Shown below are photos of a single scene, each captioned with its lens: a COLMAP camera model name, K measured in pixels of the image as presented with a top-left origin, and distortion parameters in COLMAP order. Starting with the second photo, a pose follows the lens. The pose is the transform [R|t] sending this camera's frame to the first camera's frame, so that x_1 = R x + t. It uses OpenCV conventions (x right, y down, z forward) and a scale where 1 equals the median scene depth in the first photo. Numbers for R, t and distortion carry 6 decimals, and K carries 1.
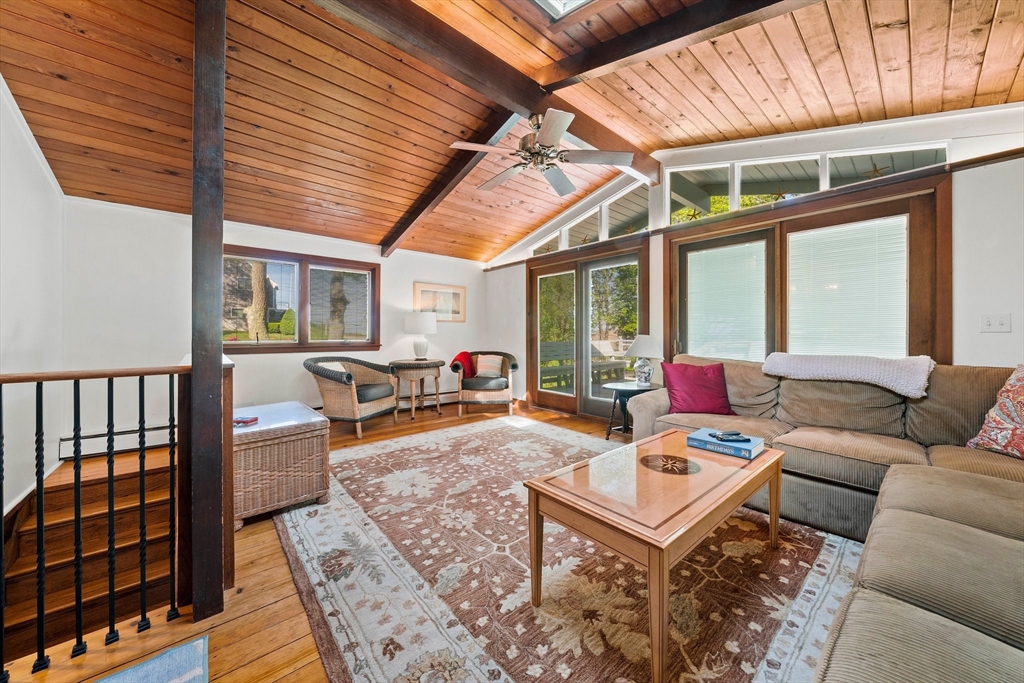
lens RADIAL K [[356.3, 0, 506.5], [0, 356.3, 335.9], [0, 0, 1]] dist [-0.006018, 0.000023]
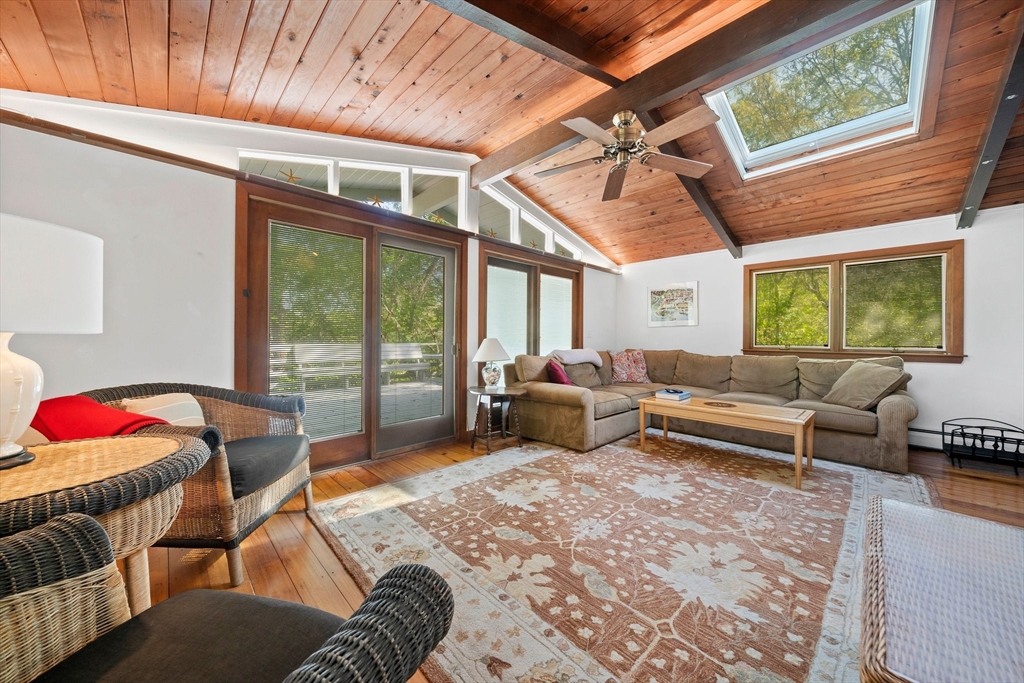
lens RADIAL K [[356.3, 0, 526.2], [0, 356.3, 338.5], [0, 0, 1]] dist [-0.006018, 0.000023]
pose [[-0.078979, 0.000554, 0.996876, -0.962287], [-0.000081, 1.000000, -0.000562, -0.001981], [-0.996876, -0.000125, -0.078979, 1.514924]]
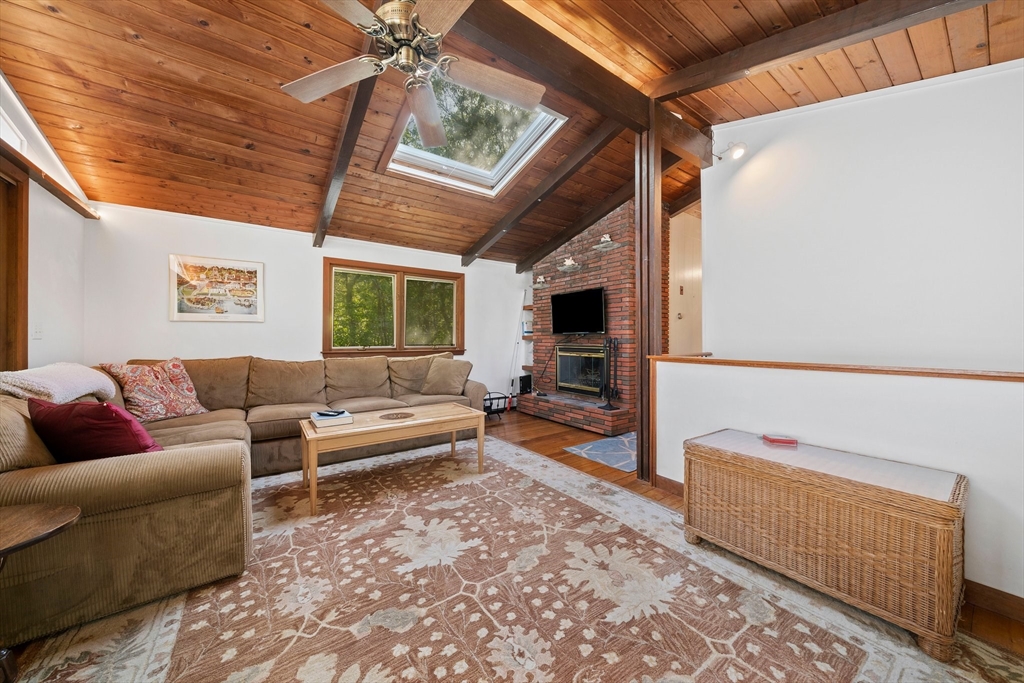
lens RADIAL K [[356.3, 0, 506.4], [0, 356.3, 339.7], [0, 0, 1]] dist [-0.006018, 0.000023]
pose [[-0.995153, 0.002825, 0.098299, -0.159185], [0.003533, 0.999969, 0.007027, -0.011161], [-0.098276, 0.007341, -0.995132, 1.806328]]
